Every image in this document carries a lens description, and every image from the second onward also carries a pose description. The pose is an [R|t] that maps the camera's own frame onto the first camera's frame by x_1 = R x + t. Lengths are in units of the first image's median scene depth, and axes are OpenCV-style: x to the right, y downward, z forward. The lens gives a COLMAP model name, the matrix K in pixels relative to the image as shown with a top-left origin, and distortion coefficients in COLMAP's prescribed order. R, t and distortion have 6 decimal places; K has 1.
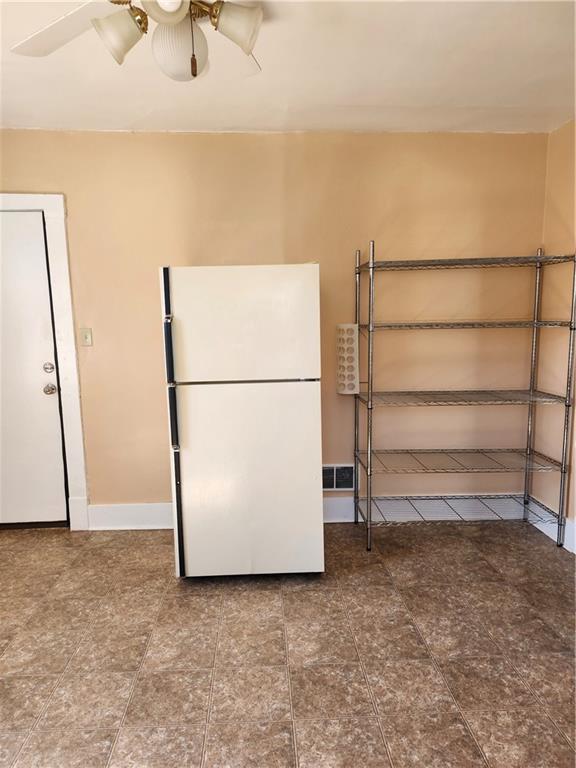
lens RADIAL K [[534.6, 0, 291.5], [0, 534.6, 386.7], [0, 0, 1]] dist [0.065059, -0.040992]
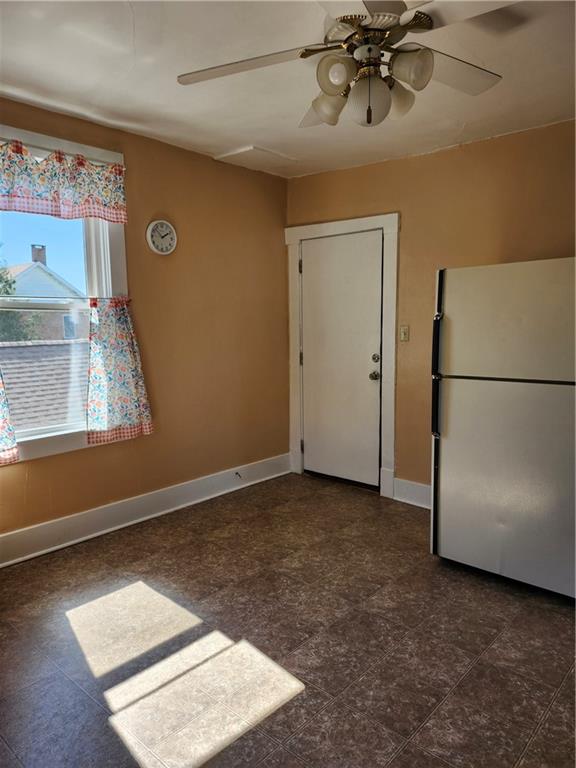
lens RADIAL K [[534.6, 0, 288.0], [0, 534.6, 383.7], [0, 0, 1]] dist [0.065059, -0.040992]
pose [[0.721627, 0.090123, -0.686390, 0.307214], [-0.094532, 0.995031, 0.031262, 0.004553], [0.685797, 0.042327, 0.726561, -0.006936]]
